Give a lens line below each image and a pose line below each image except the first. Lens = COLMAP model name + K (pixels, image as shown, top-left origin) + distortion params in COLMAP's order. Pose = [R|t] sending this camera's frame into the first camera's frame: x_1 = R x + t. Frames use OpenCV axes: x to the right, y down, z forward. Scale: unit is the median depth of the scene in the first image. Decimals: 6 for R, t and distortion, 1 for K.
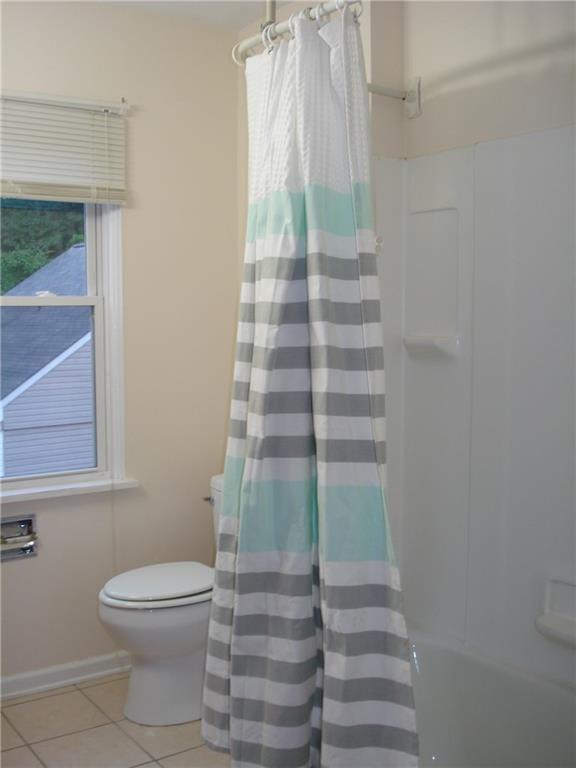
lens RADIAL K [[884.8, 0, 288.0], [0, 884.8, 384.0], [0, 0, 1]] dist [-0.063002, -0.042523]
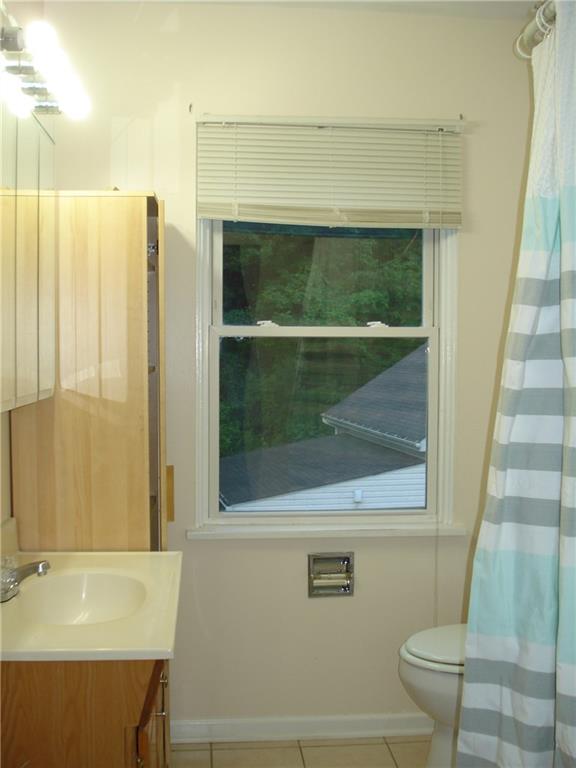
lens RADIAL K [[884.8, 0, 288.0], [0, 884.8, 384.0], [0, 0, 1]] dist [-0.063002, -0.042523]
pose [[0.871766, 0.027336, -0.489159, 0.117575], [-0.044846, 0.998703, -0.024112, -0.009695], [0.487866, 0.042957, 0.871861, 0.112071]]
